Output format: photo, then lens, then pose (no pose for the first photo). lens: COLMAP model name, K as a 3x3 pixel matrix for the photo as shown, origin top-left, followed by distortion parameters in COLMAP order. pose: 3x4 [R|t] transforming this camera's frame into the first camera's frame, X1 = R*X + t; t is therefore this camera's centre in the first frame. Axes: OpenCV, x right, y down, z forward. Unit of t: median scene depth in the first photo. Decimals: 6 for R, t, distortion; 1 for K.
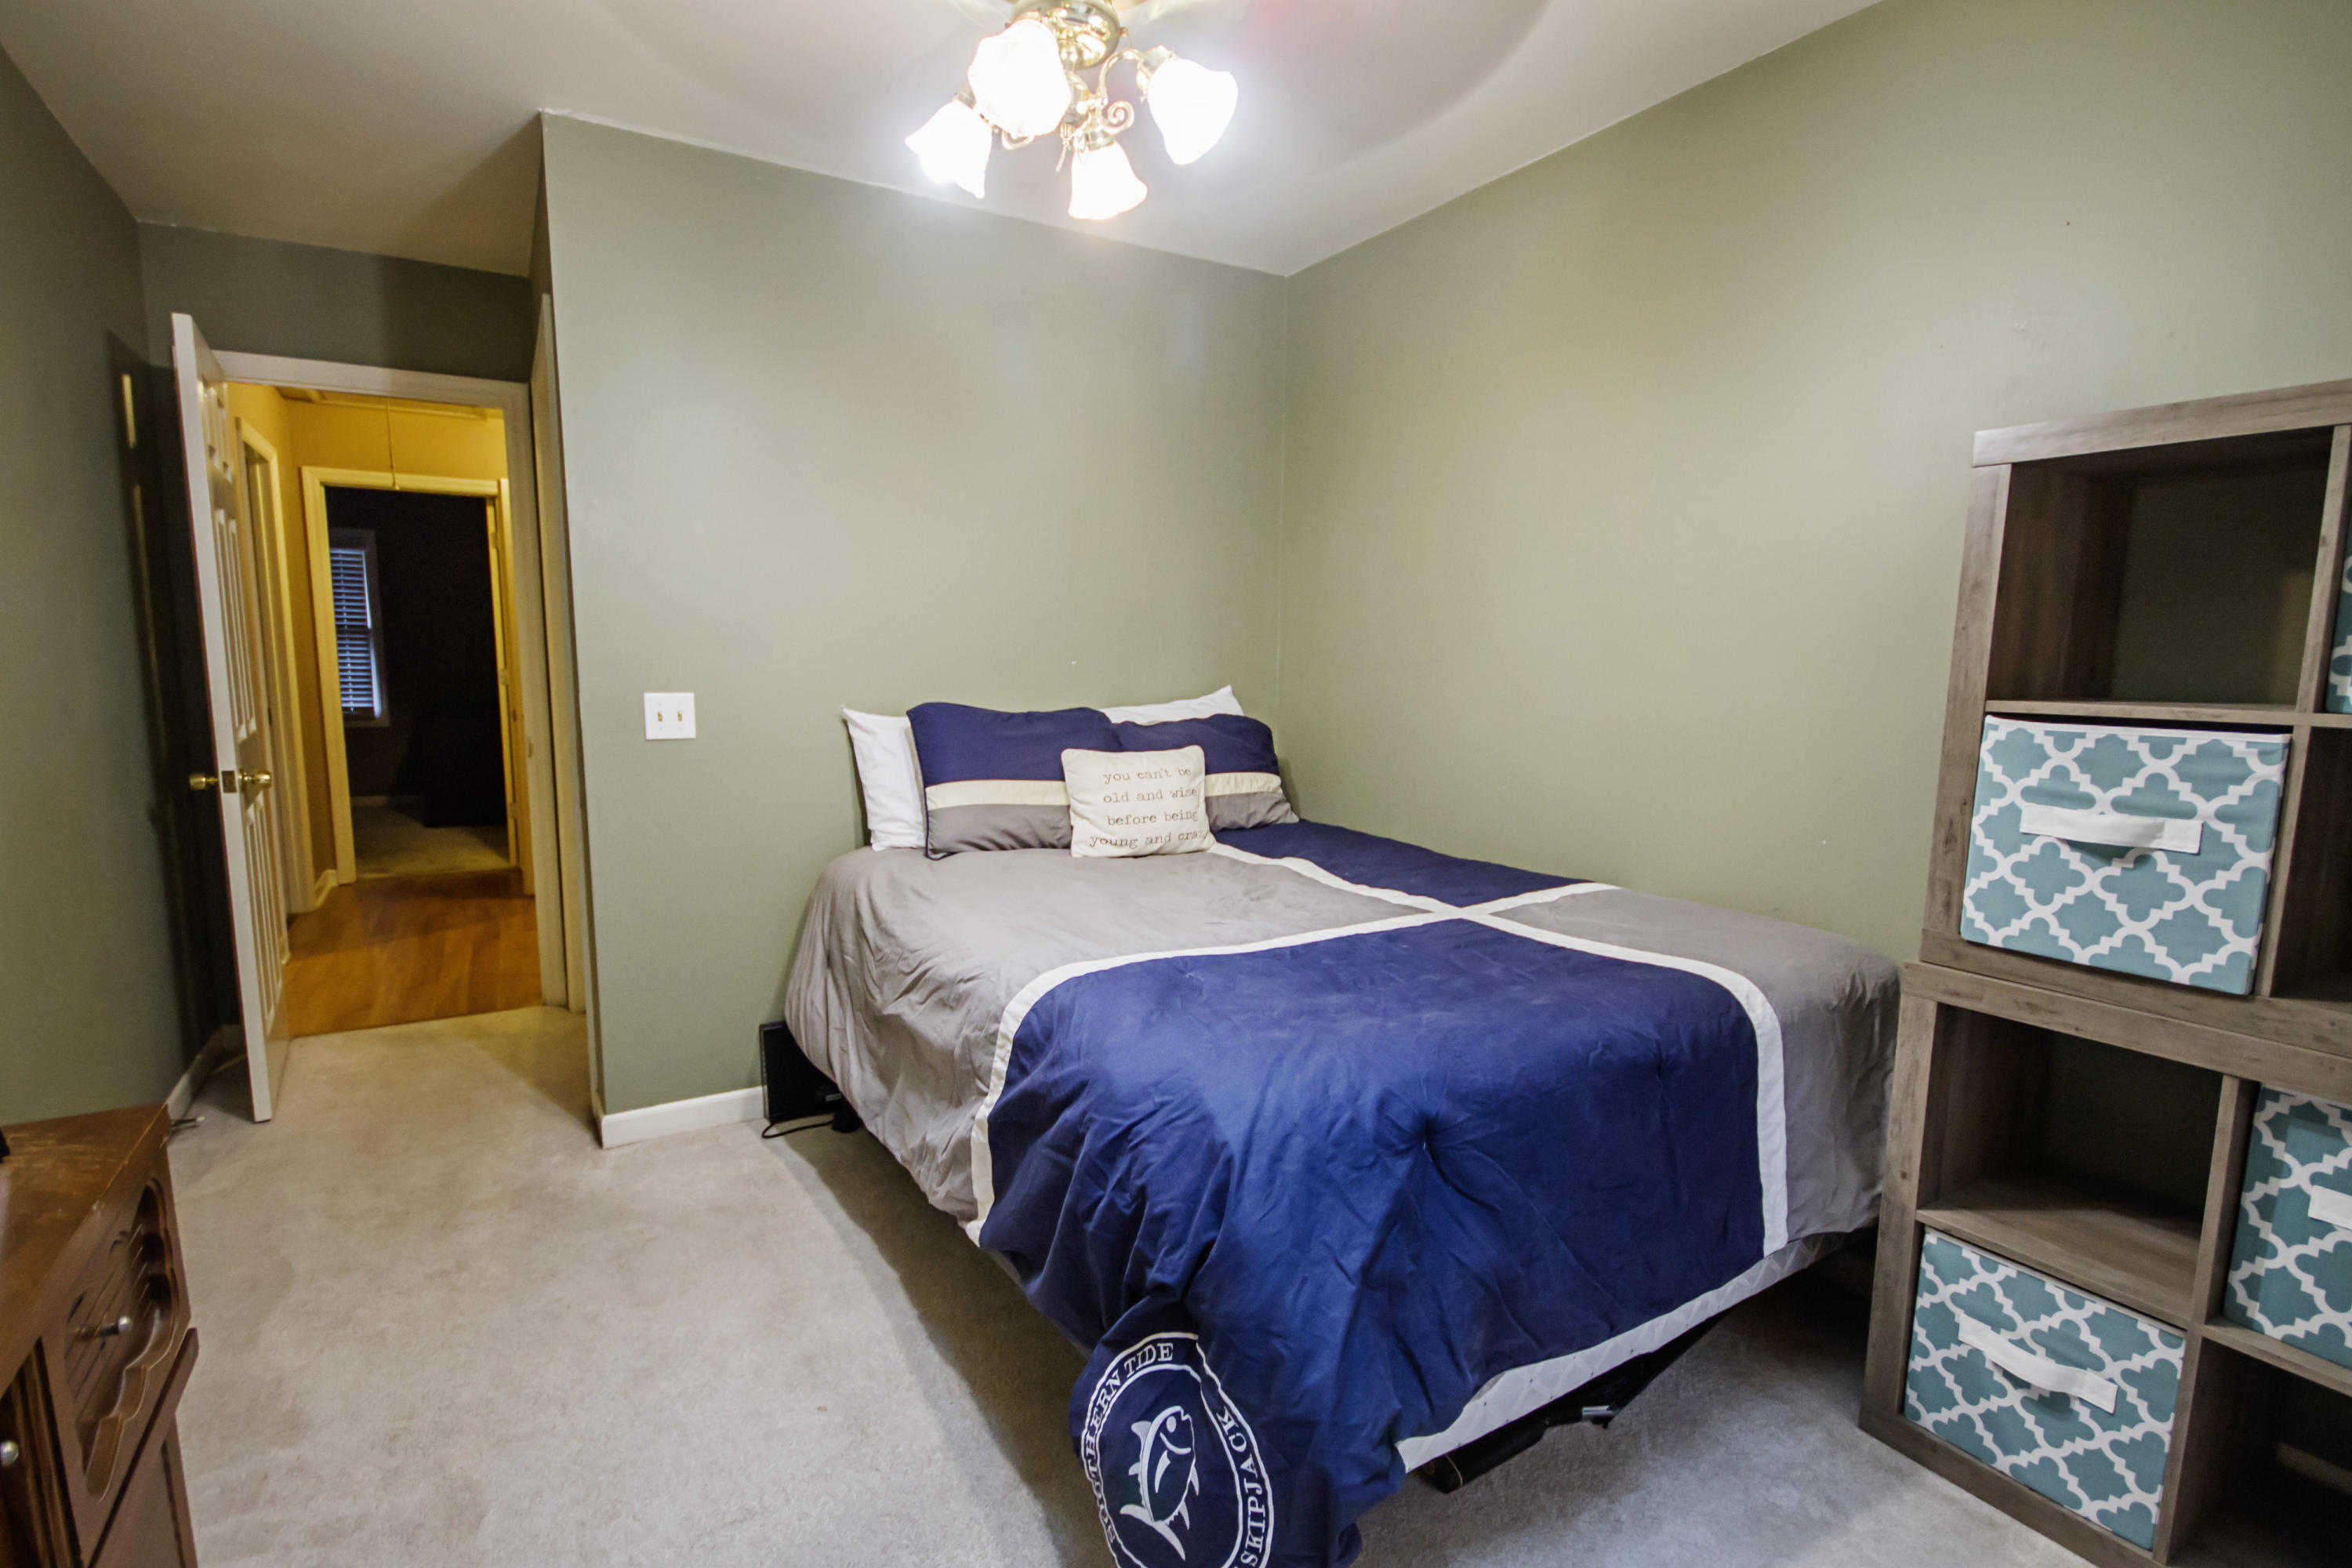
lens RADIAL K [[1135.1, 0, 1088.5], [0, 1135.1, 805.9], [0, 0, 1]] dist [-0.001287, -0.000459]
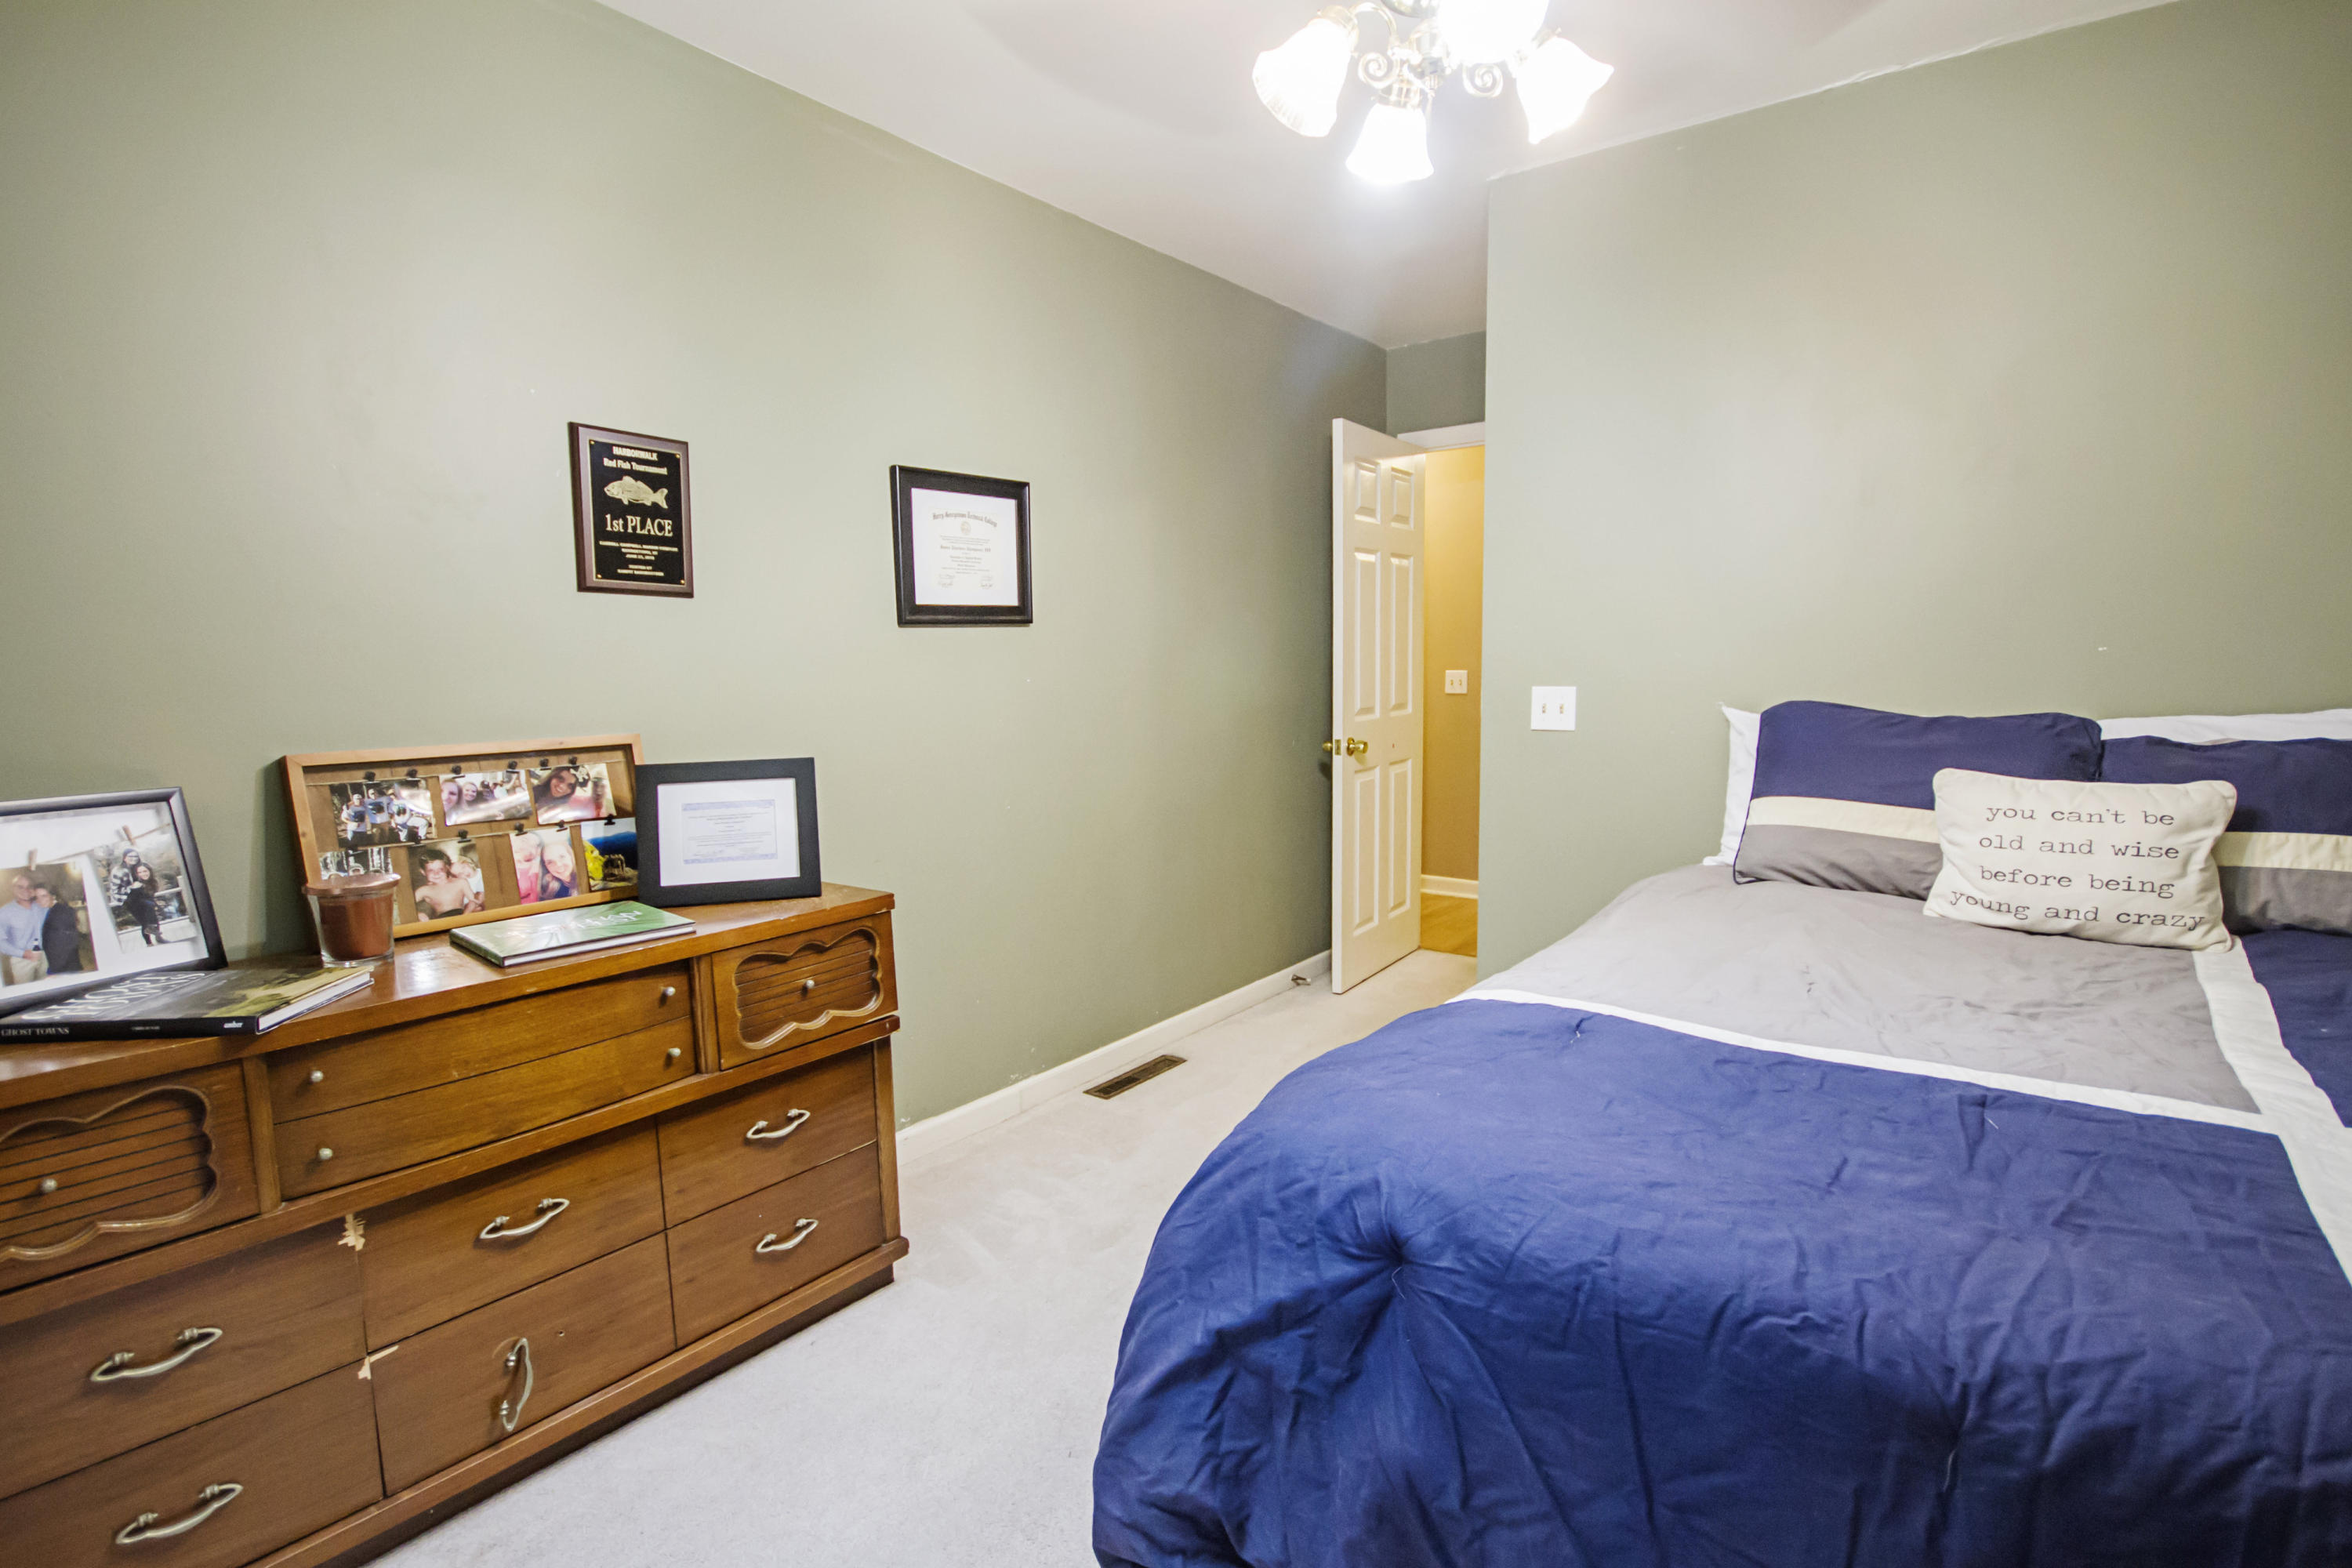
lens RADIAL K [[1104.8, 0, 1179.0], [0, 1104.8, 809.9], [0, 0, 1]] dist [-0.000532, -0.000405]
pose [[0.422708, 0.109477, -0.899629, 0.658524], [-0.102563, 0.992078, 0.072537, -0.038147], [0.900444, 0.061606, 0.430588, 0.394931]]
